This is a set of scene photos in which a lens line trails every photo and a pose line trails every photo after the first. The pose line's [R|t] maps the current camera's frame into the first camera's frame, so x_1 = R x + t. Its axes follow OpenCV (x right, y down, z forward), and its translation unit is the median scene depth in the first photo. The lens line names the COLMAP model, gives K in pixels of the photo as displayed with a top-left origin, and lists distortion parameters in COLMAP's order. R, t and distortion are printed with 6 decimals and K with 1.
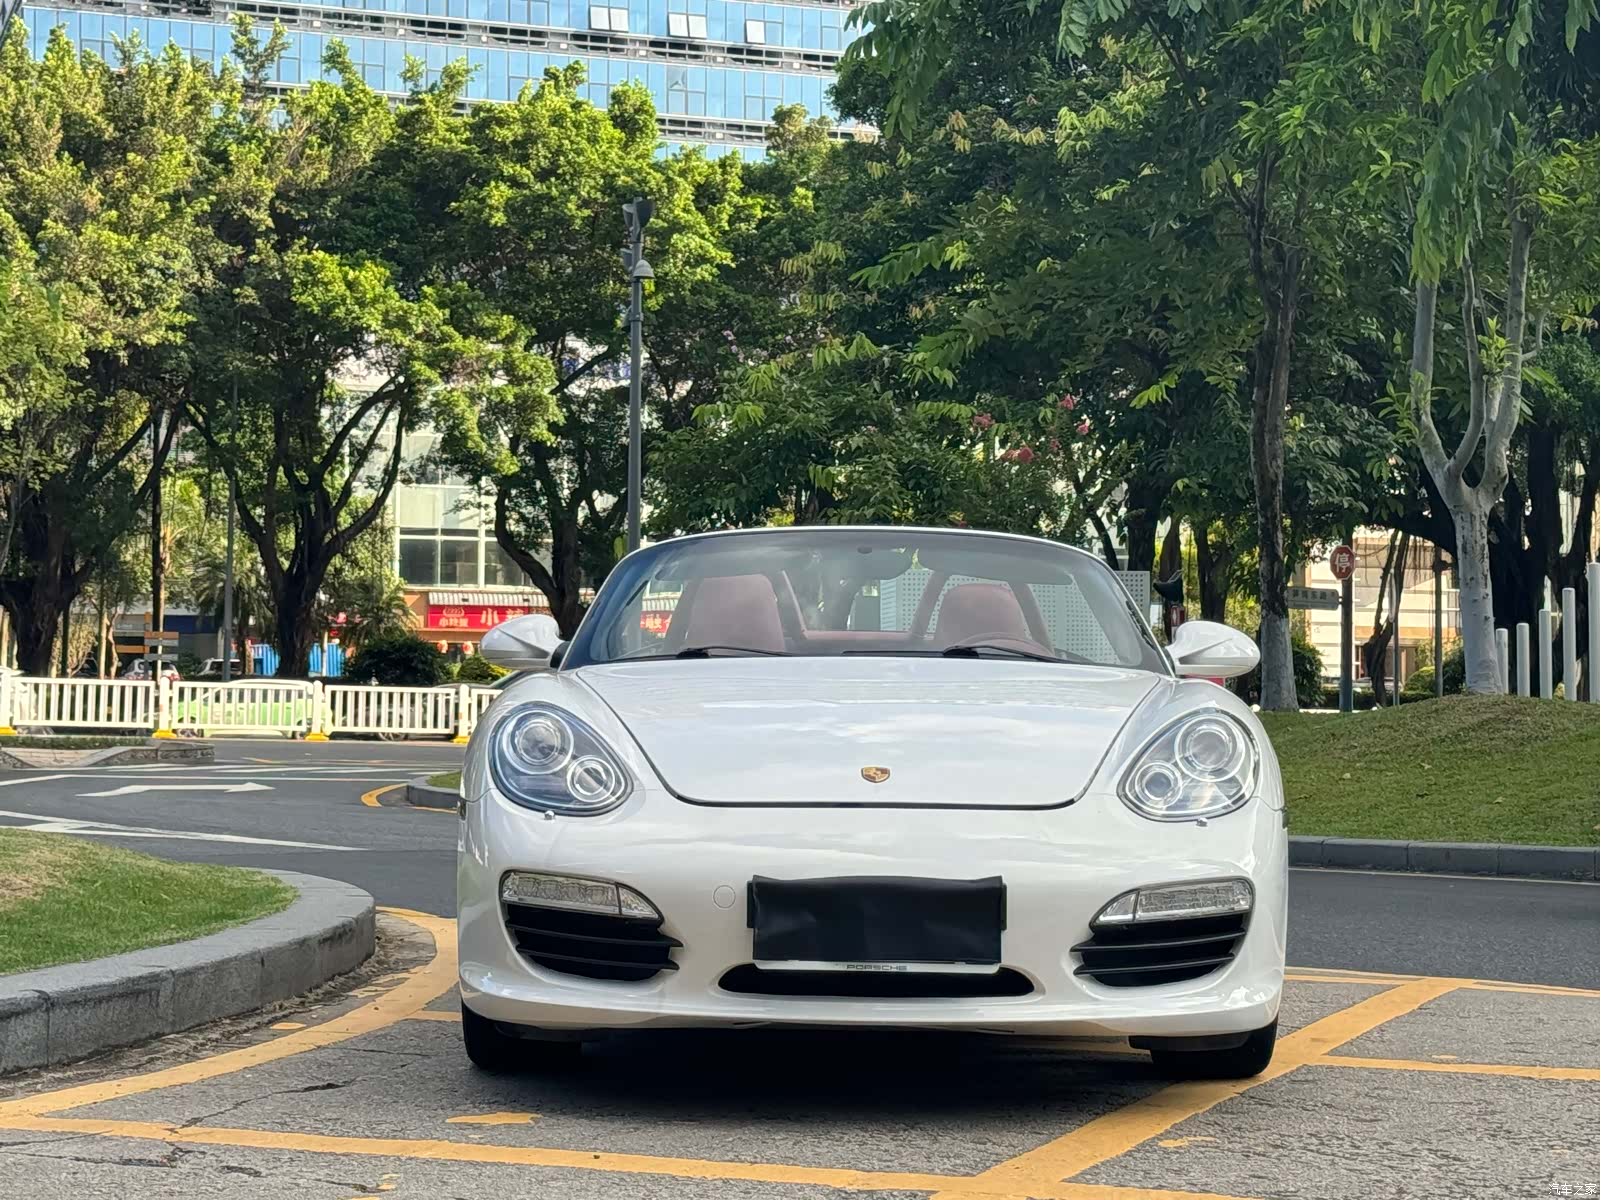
lens RADIAL K [[3011.3, 0, 777.5], [0, 3011.3, 601.5], [0, 0, 1]] dist [0.096785, 0.116678]
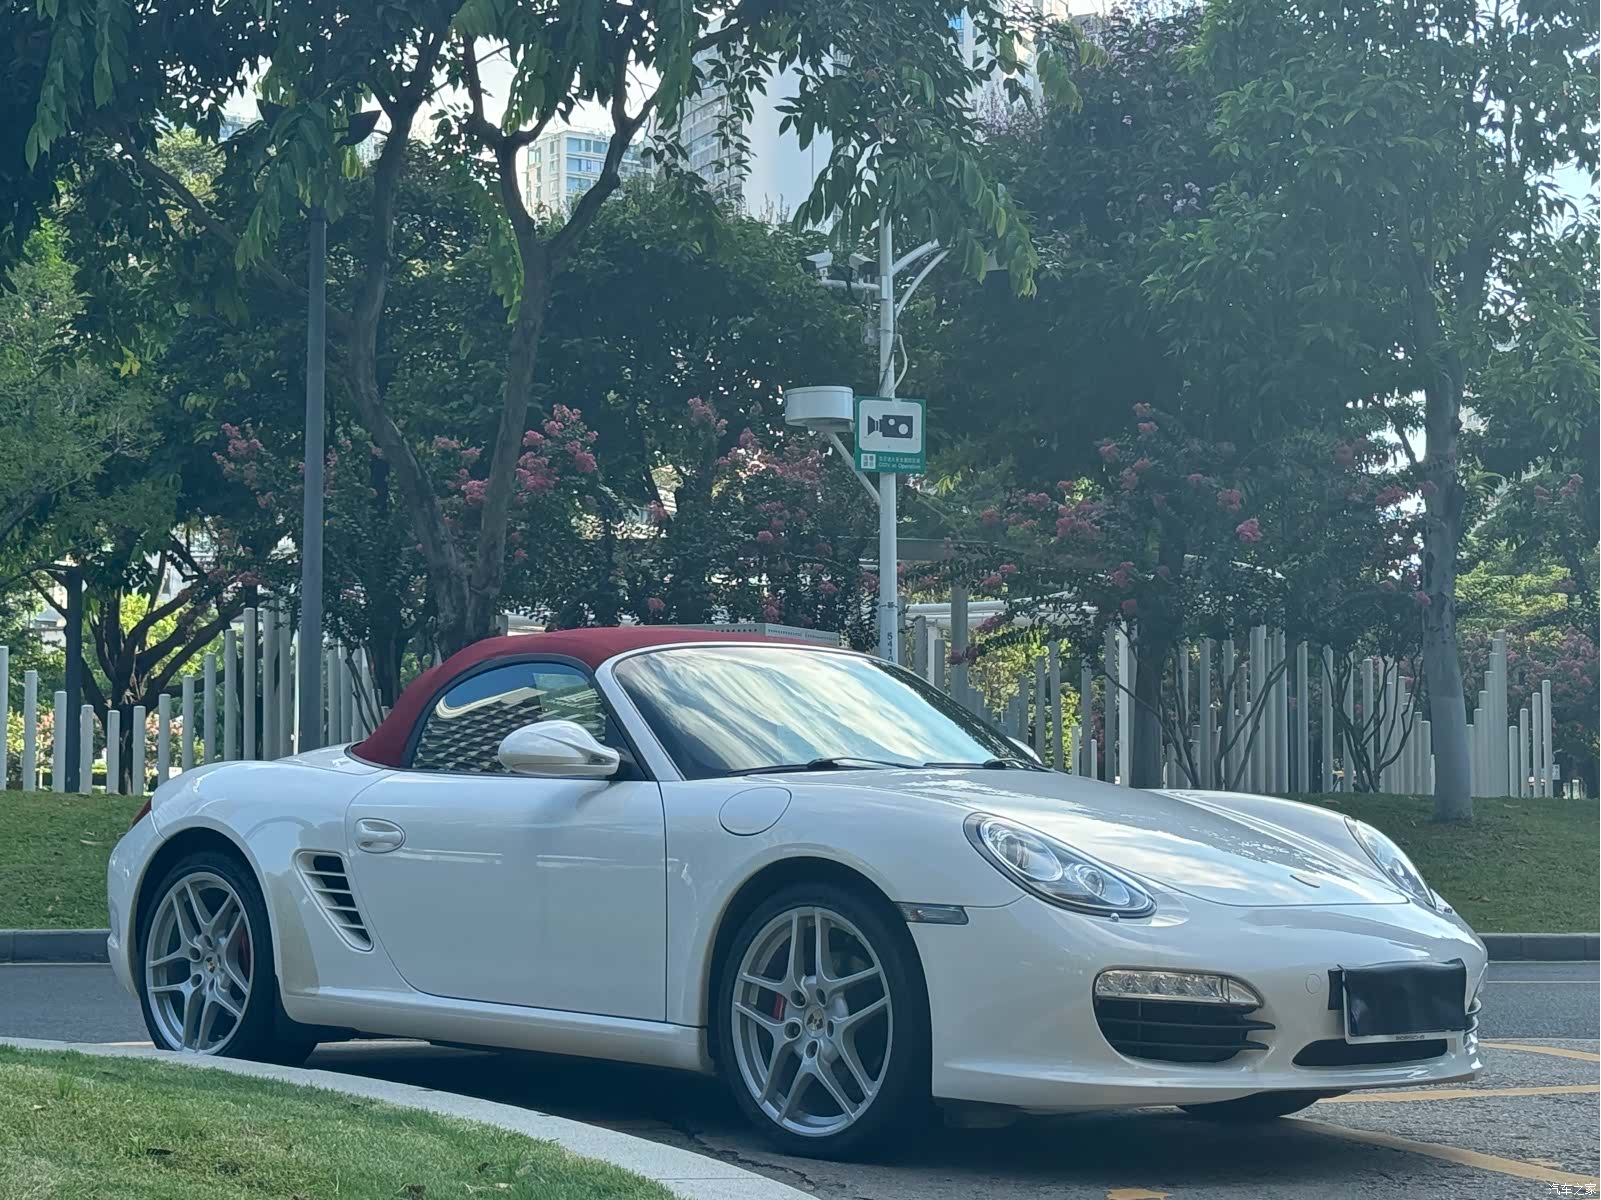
lens RADIAL K [[3032.5, 0, 800.5], [0, 3032.5, 600.0], [0, 0, 1]] dist [0.096428, 0.224486]
pose [[0.698008, 0.045205, 0.714662, -0.130210], [-0.028295, 0.998967, -0.035553, -0.000349], [-0.715531, 0.004595, 0.698566, 0.041234]]
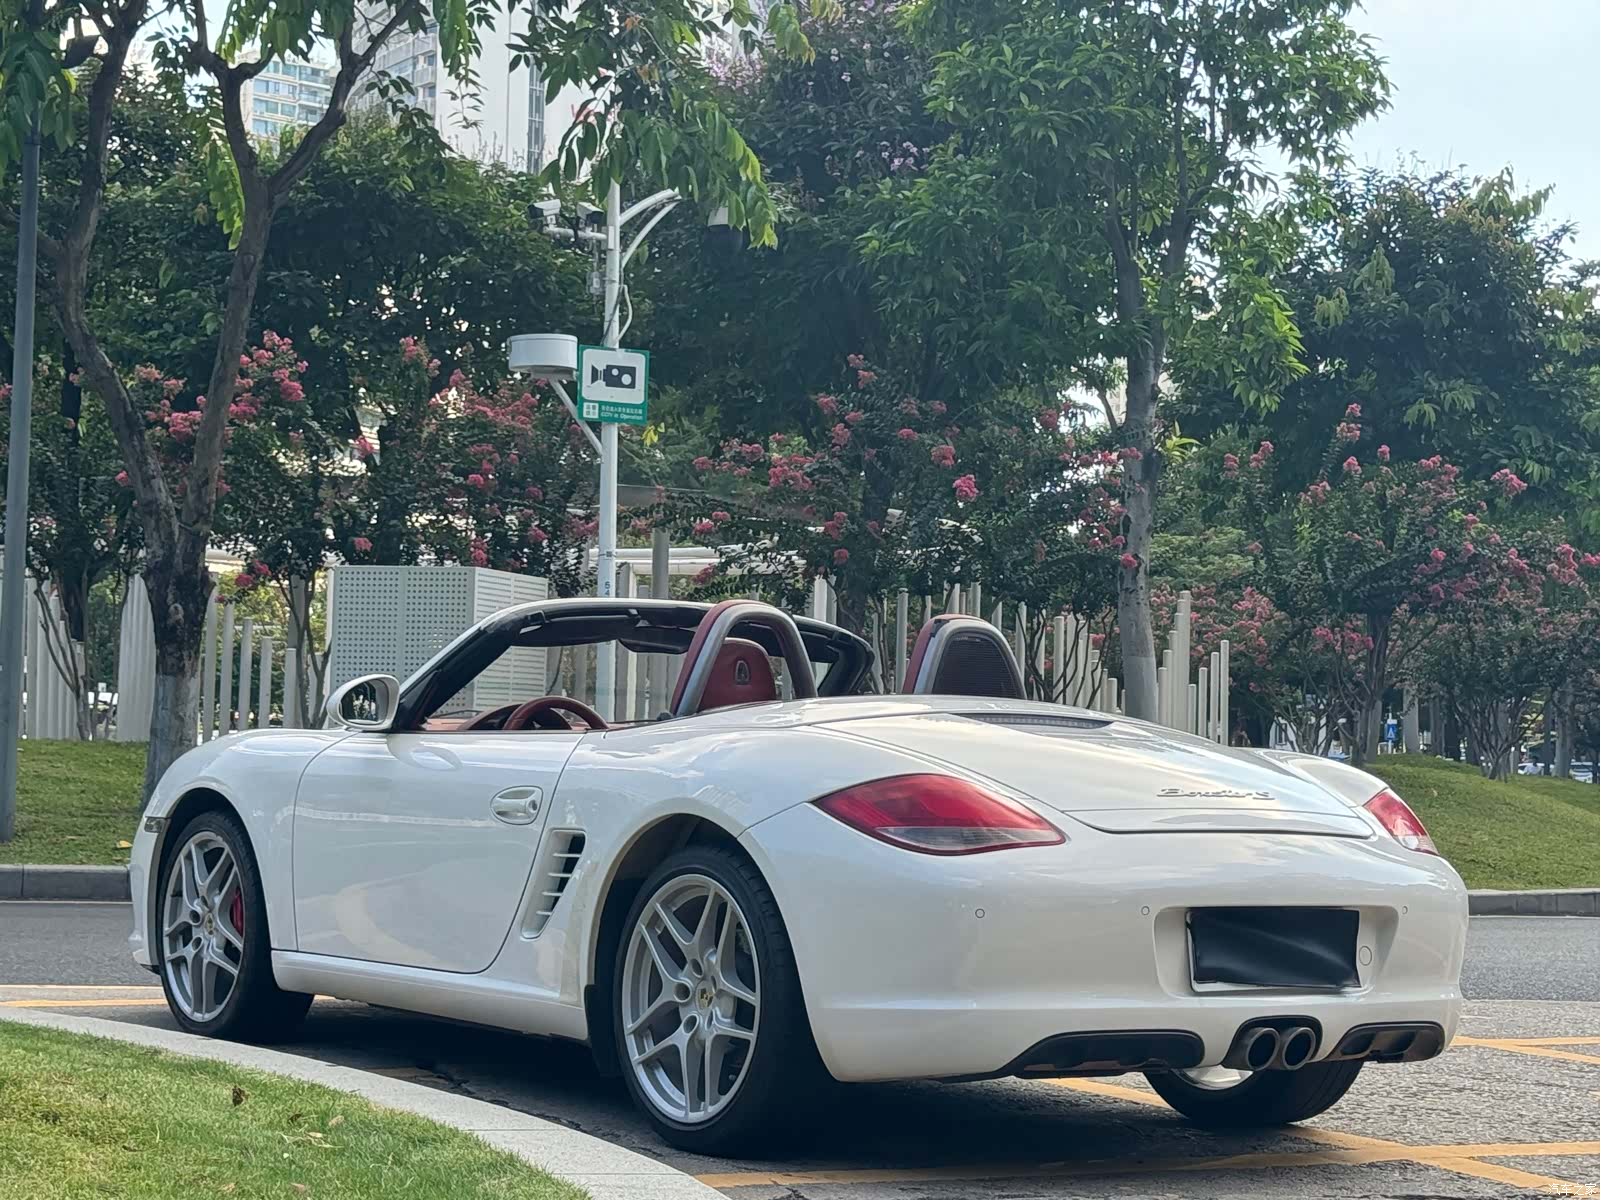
lens RADIAL K [[3032.5, 0, 800.5], [0, 3032.5, 600.0], [0, 0, 1]] dist [0.096428, 0.224486]
pose [[0.619814, 0.049814, 0.783166, -0.136245], [-0.053330, 0.998350, -0.021294, -0.001138], [-0.782934, -0.028569, 0.621448, 0.042421]]
